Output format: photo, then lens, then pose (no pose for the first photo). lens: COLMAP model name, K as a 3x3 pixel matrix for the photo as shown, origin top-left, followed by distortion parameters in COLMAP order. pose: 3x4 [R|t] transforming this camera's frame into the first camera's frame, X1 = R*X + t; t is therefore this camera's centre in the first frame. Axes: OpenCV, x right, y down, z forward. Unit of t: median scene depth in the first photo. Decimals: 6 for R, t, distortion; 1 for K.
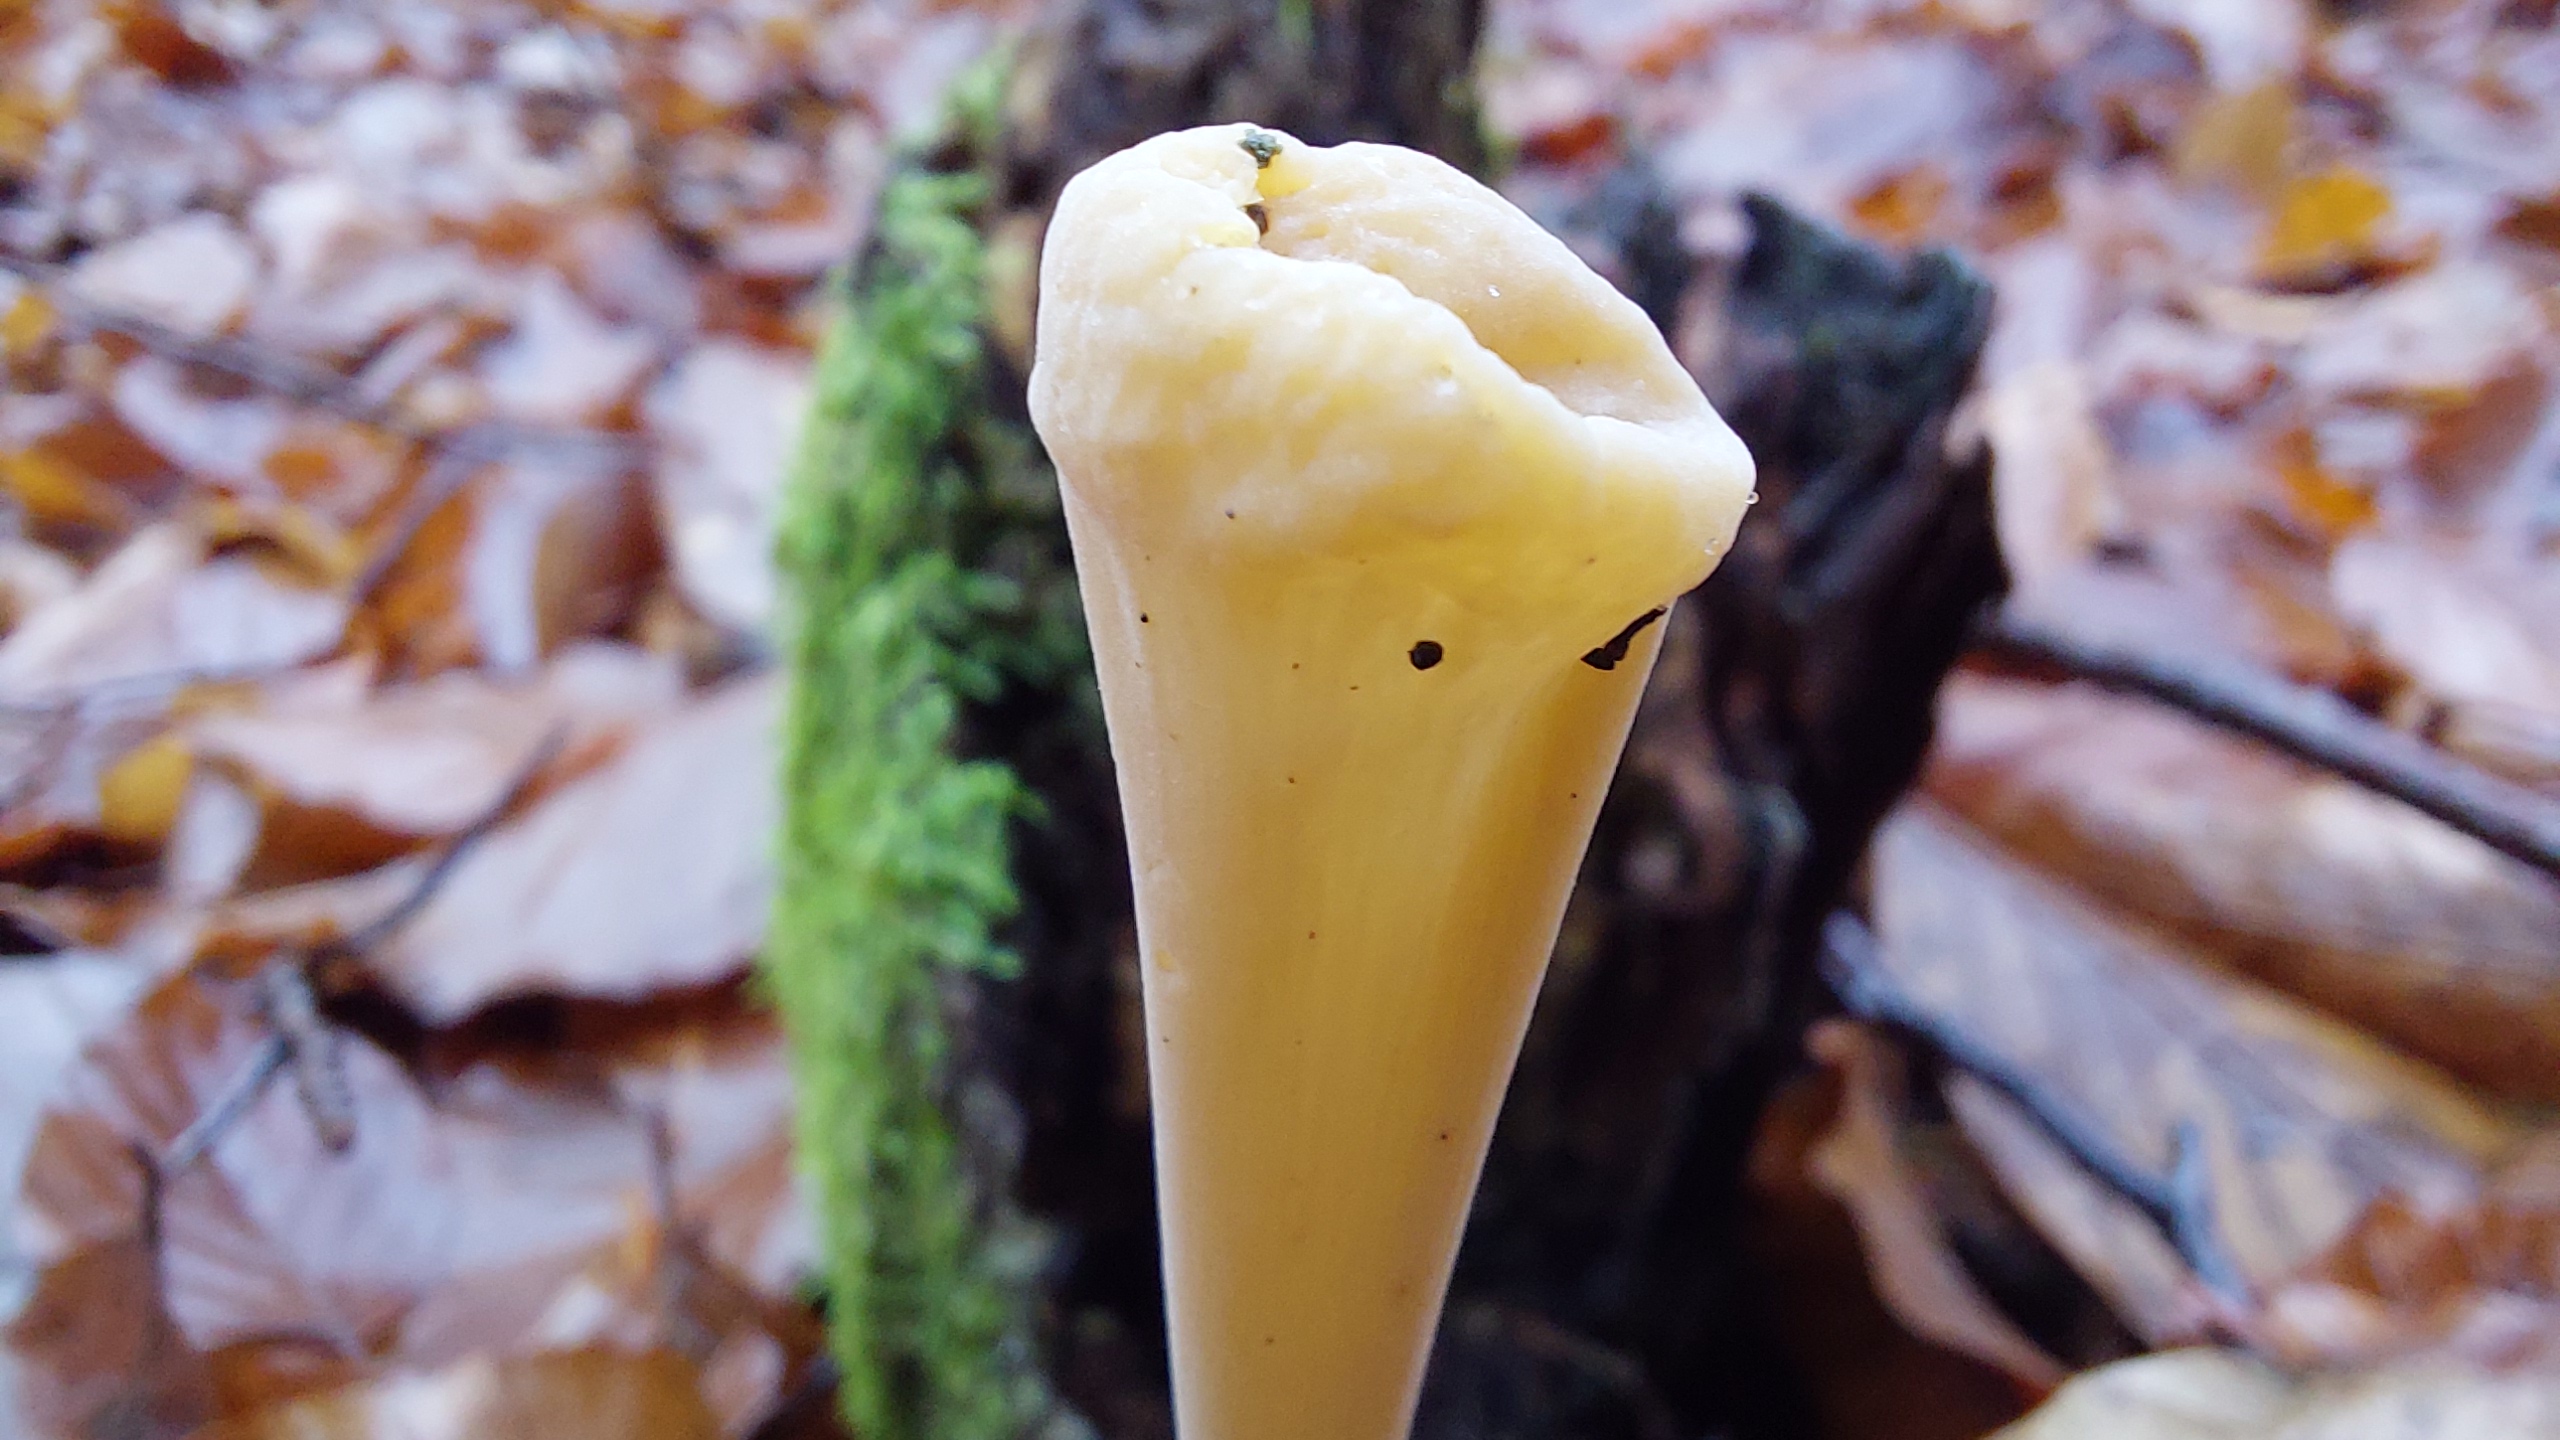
lens RADIAL K [[2016.0, 0, 1280.0], [0, 2016.0, 720.0], [0, 0, 1]] dist [-0.099873, 0.173003]
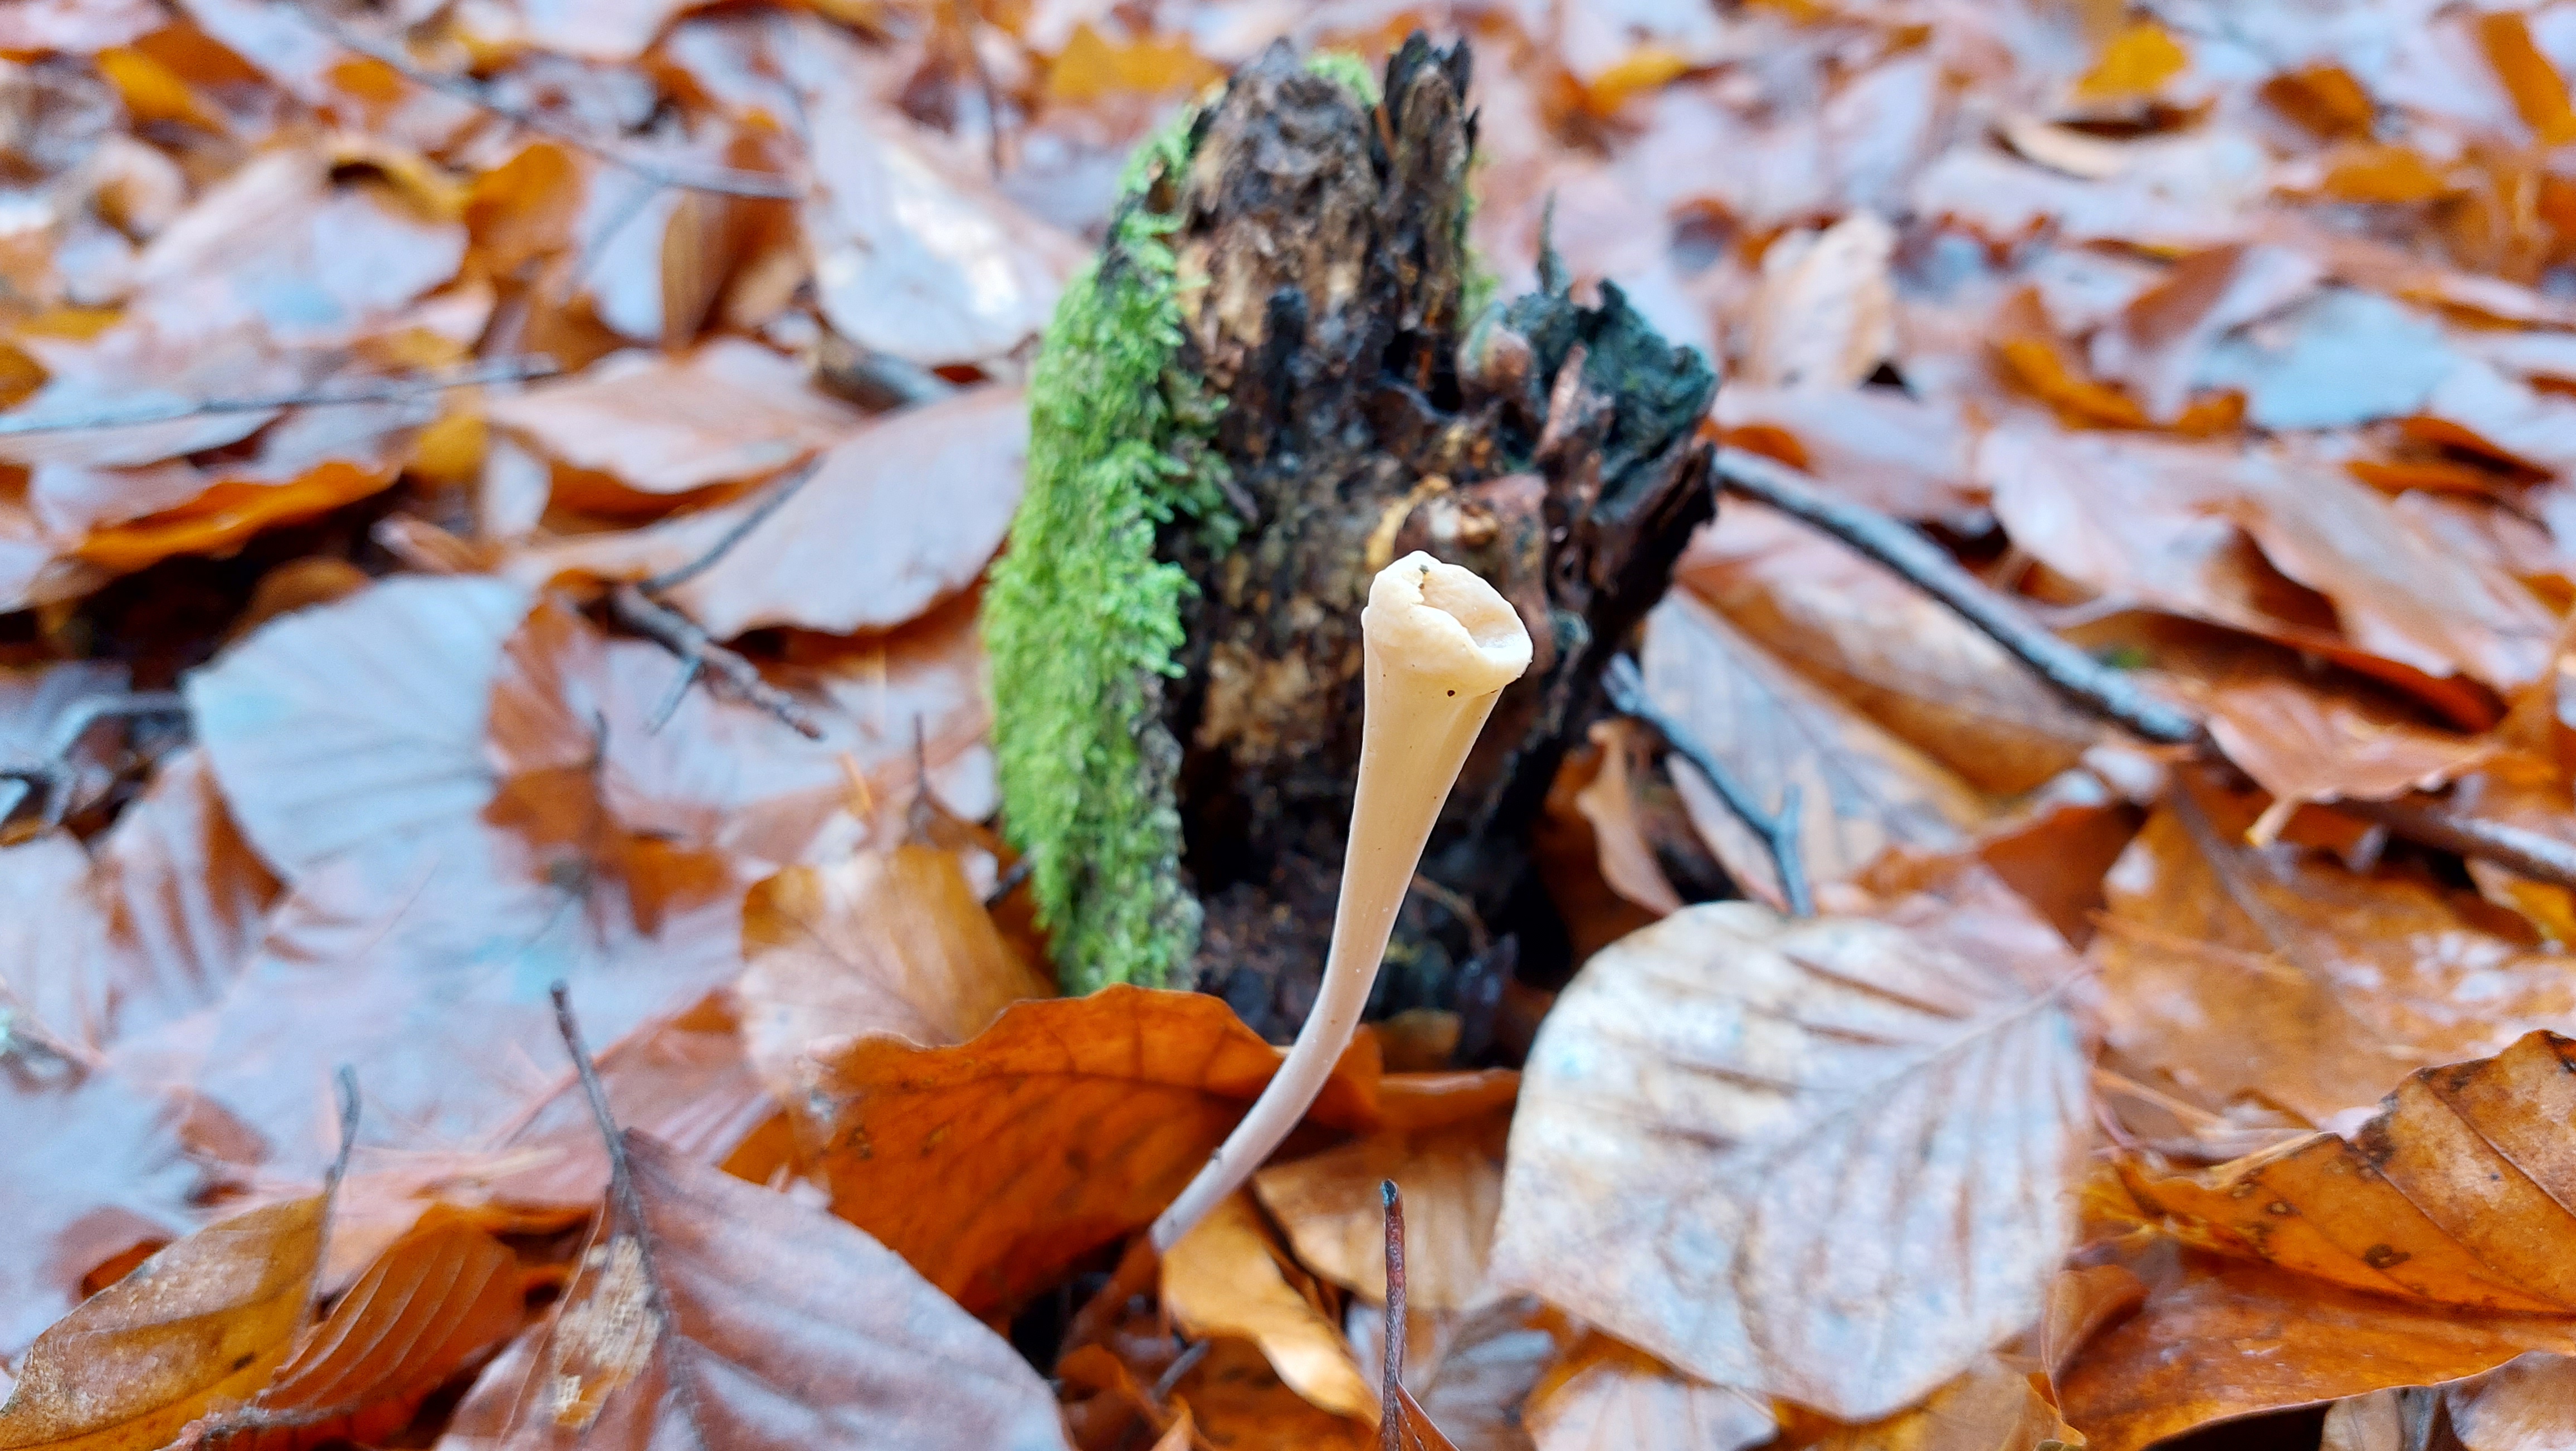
lens RADIAL K [[1972.4, 0, 1304.3], [0, 1972.4, 736.9], [0, 0, 1]] dist [0.133446, -0.287928]
pose [[0.993371, 0.079398, 0.083127, -0.143944], [-0.095173, 0.973623, 0.207368, -0.194882], [-0.064469, -0.213904, 0.974725, -0.766360]]
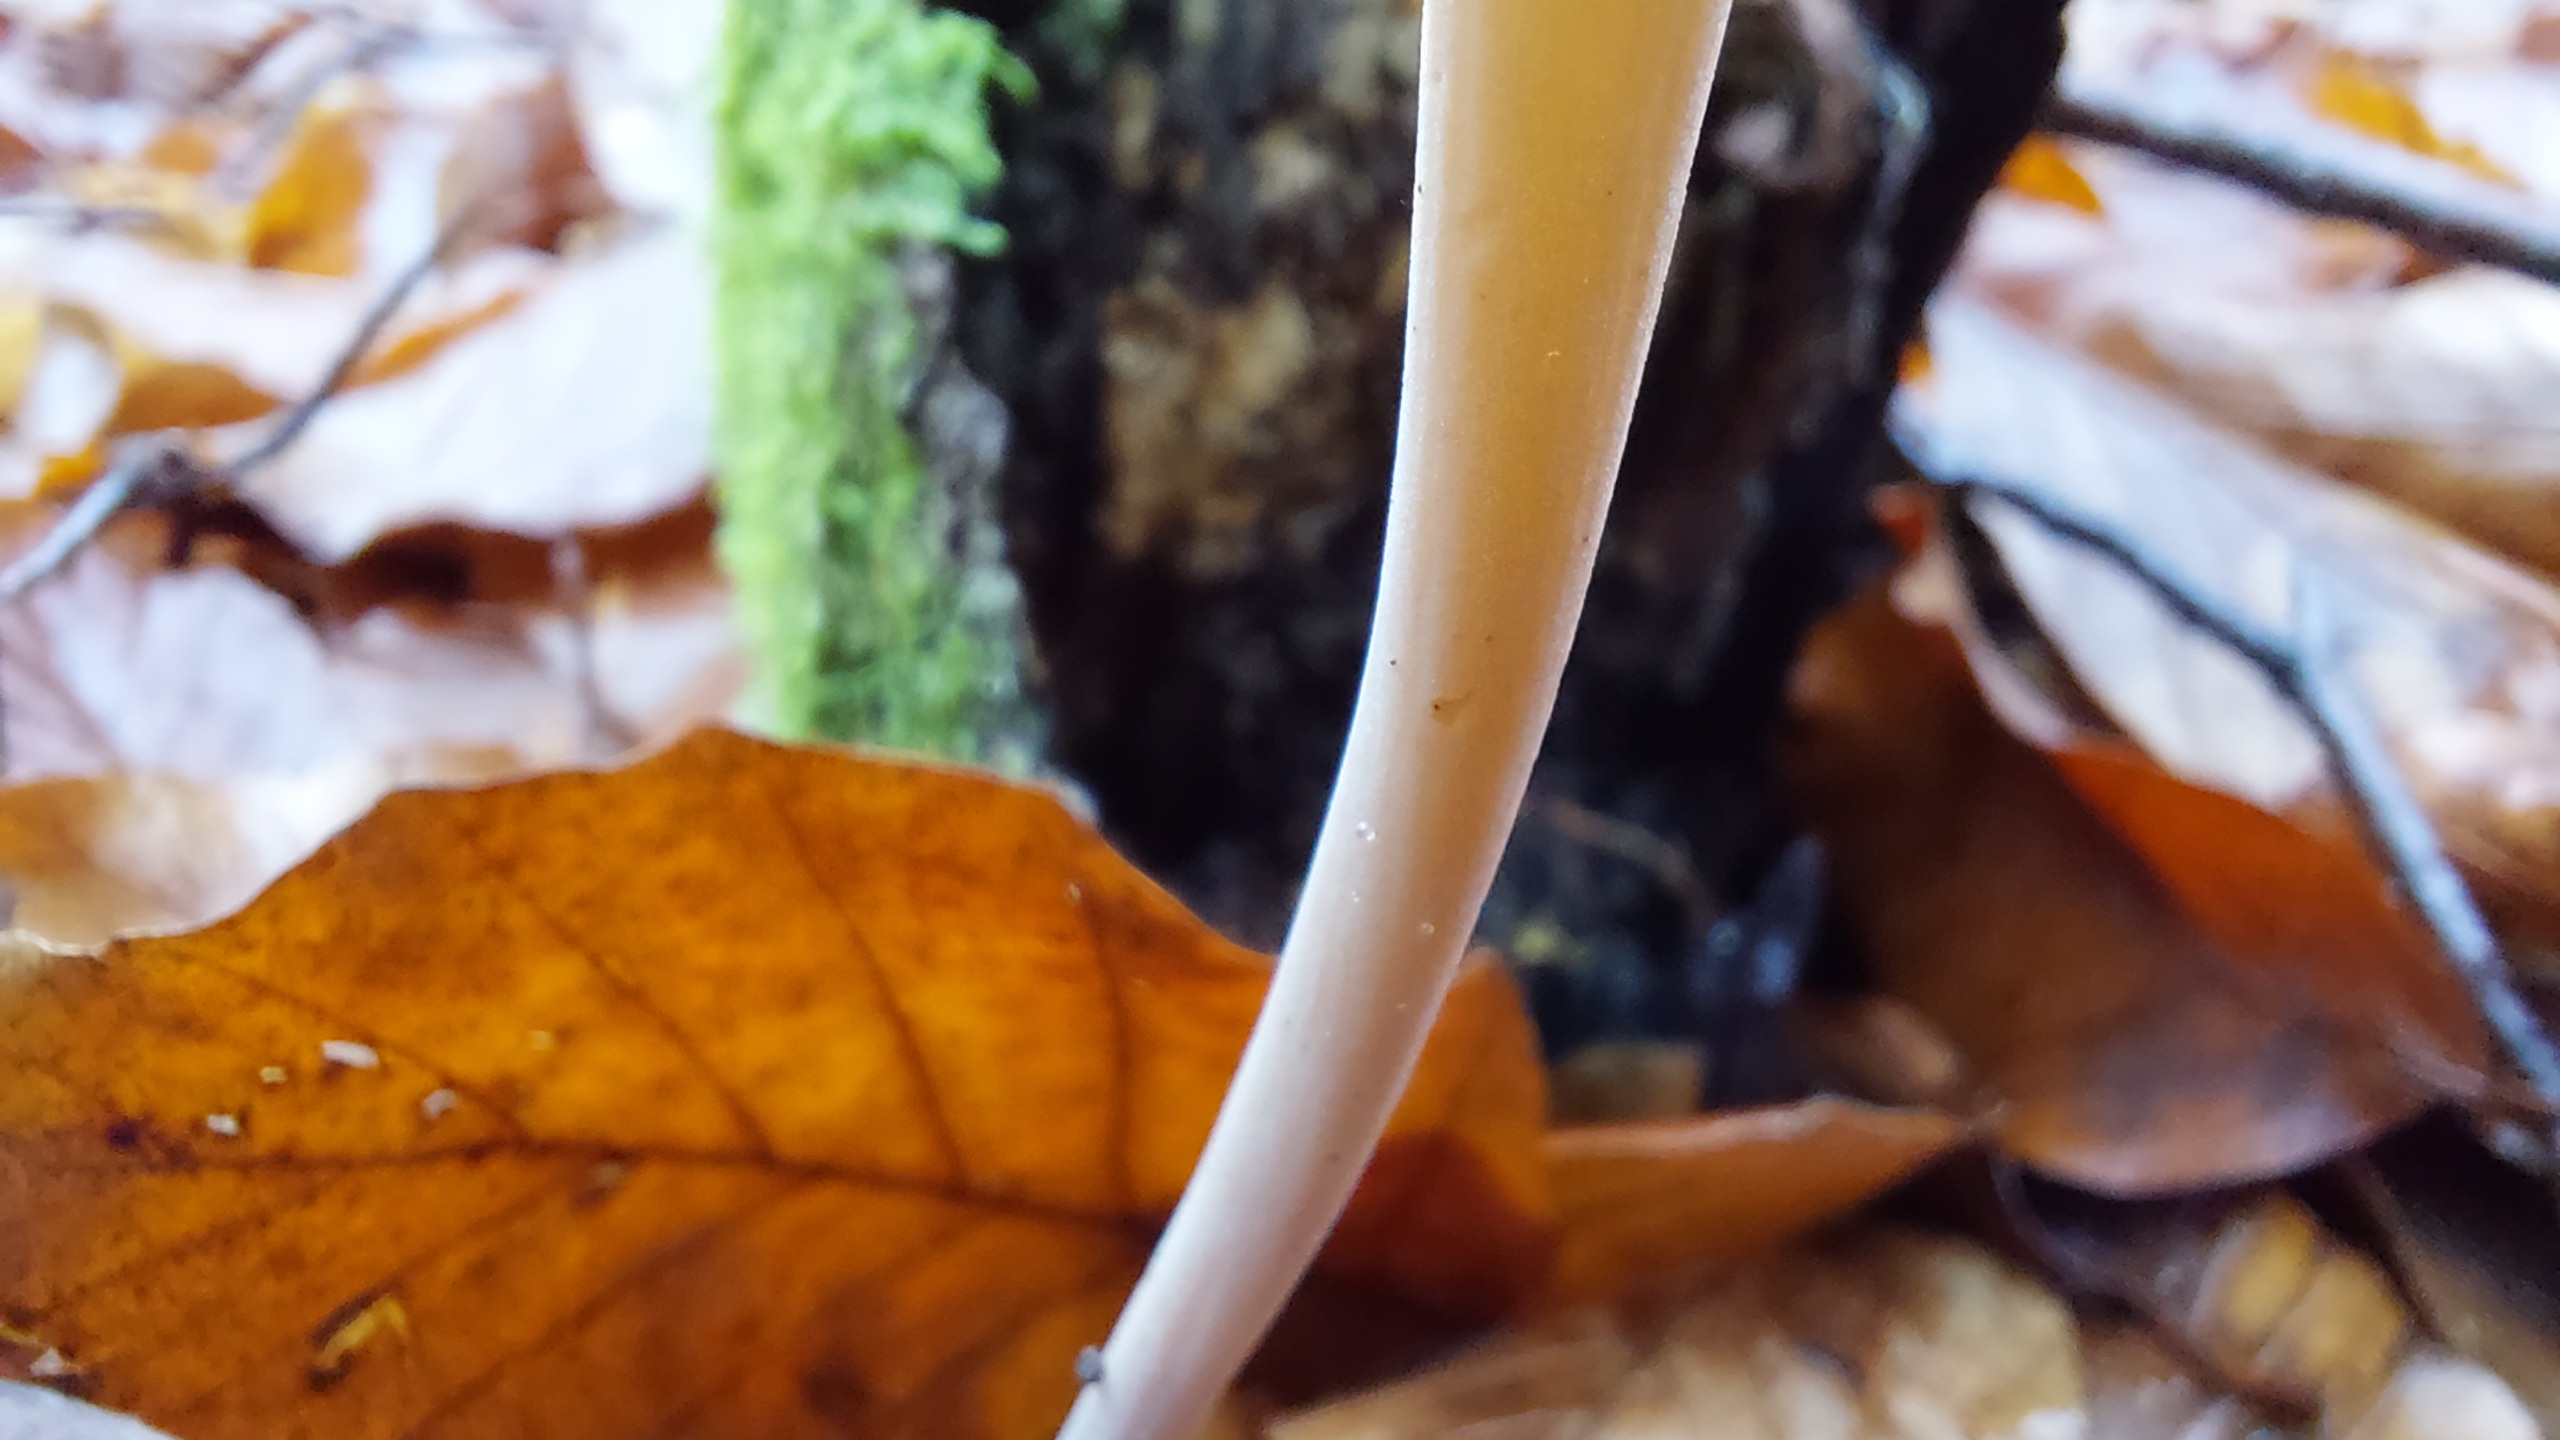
lens RADIAL K [[2016.0, 0, 1280.0], [0, 2016.0, 720.0], [0, 0, 1]] dist [-0.099873, 0.173003]
pose [[0.999508, 0.000544, 0.031350, -0.034386], [-0.003336, 0.996020, 0.089071, 0.210367], [-0.031177, -0.089131, 0.995532, 0.132564]]
